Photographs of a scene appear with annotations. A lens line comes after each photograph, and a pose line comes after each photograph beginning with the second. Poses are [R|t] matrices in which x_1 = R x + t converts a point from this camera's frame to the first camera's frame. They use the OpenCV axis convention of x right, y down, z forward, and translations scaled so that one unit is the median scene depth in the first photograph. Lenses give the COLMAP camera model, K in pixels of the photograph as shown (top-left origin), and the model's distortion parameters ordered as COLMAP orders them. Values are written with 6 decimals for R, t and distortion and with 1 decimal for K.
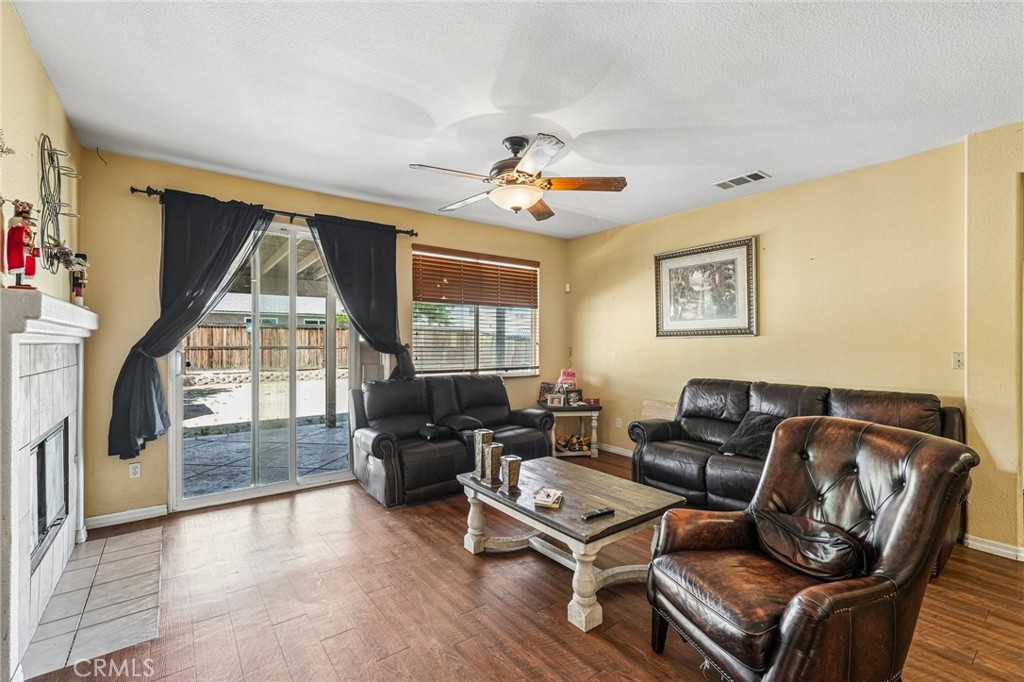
lens RADIAL K [[444.3, 0, 512.2], [0, 444.3, 344.0], [0, 0, 1]] dist [-0.014734, 0.000584]
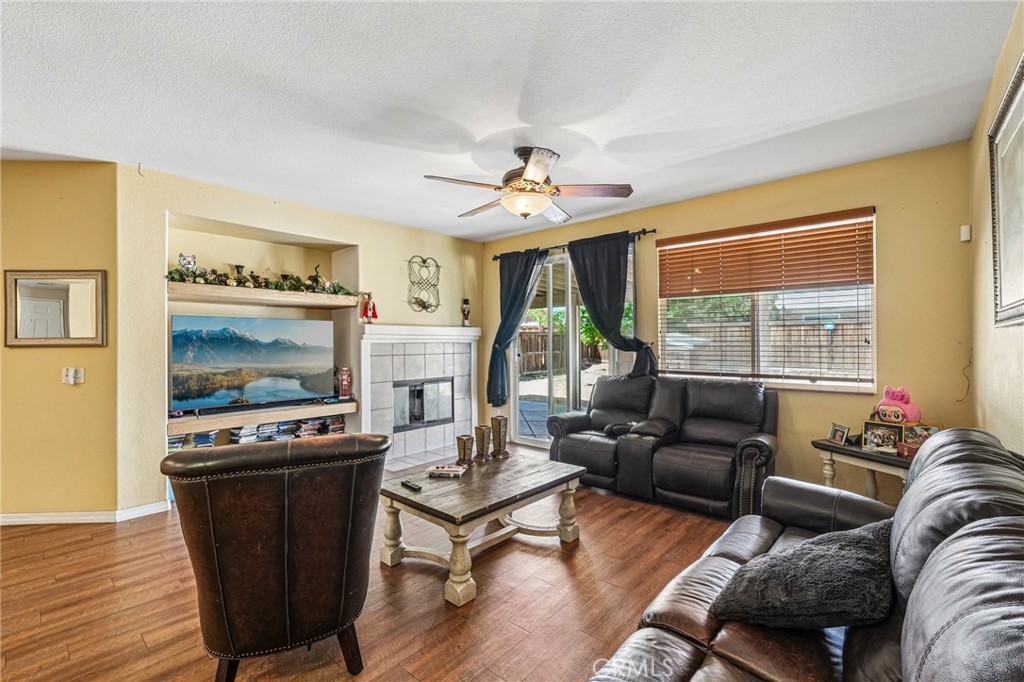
lens RADIAL K [[444.3, 0, 512.3], [0, 444.3, 340.8], [0, 0, 1]] dist [-0.014734, 0.000584]
pose [[0.200868, -0.006822, -0.979595, 0.669950], [0.002293, 0.999976, -0.006493, 0.002004], [0.979616, -0.000942, 0.200879, 0.486065]]
